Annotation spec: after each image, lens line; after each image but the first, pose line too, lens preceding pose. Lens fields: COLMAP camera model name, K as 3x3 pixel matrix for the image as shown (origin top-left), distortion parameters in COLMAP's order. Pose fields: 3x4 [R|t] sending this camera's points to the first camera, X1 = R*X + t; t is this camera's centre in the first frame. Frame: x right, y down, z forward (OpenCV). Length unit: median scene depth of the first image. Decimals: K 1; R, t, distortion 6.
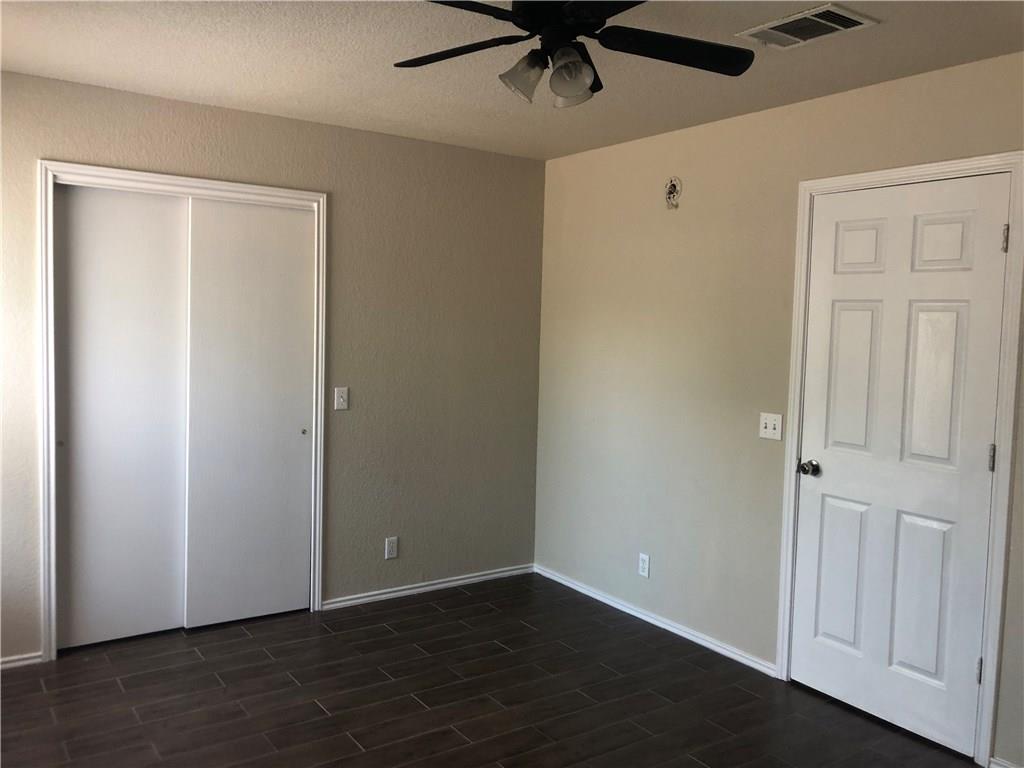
lens RADIAL K [[844.9, 0, 494.9], [0, 844.9, 369.3], [0, 0, 1]] dist [0.038346, -0.037925]
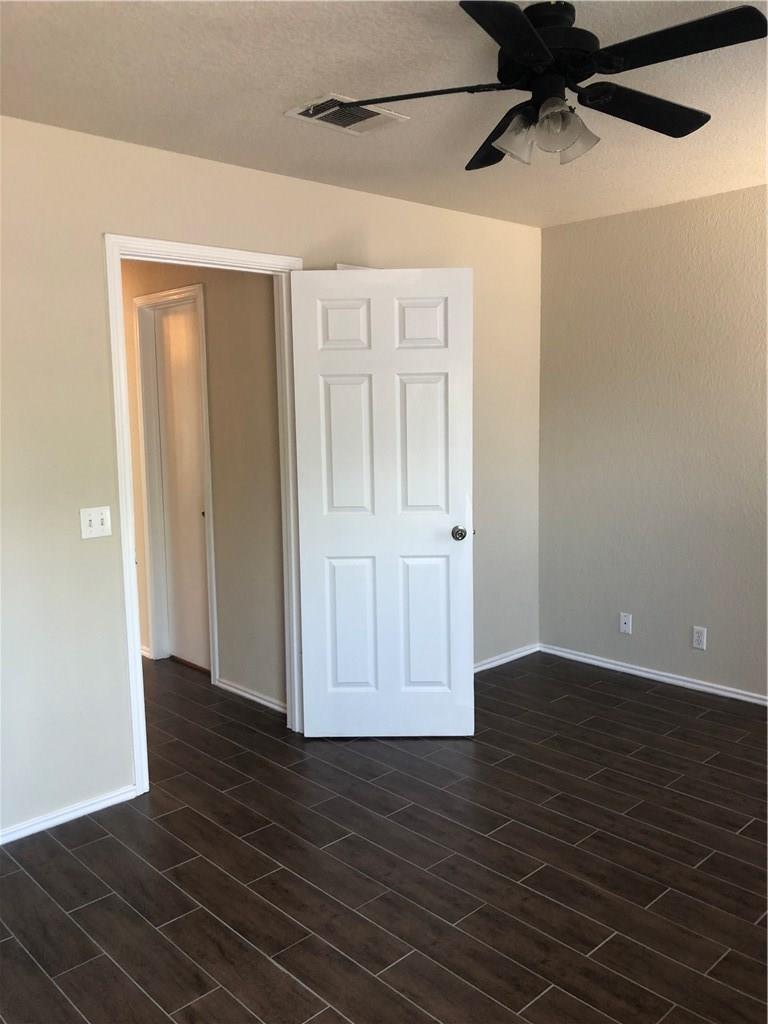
lens RADIAL K [[844.9, 0, 395.1], [0, 844.9, 501.6], [0, 0, 1]] dist [0.038346, -0.037925]
pose [[-0.155843, -0.135261, 0.978477, -0.543210], [0.081720, 0.985419, 0.149236, -0.054777], [-0.984396, 0.103219, -0.142517, 0.821129]]
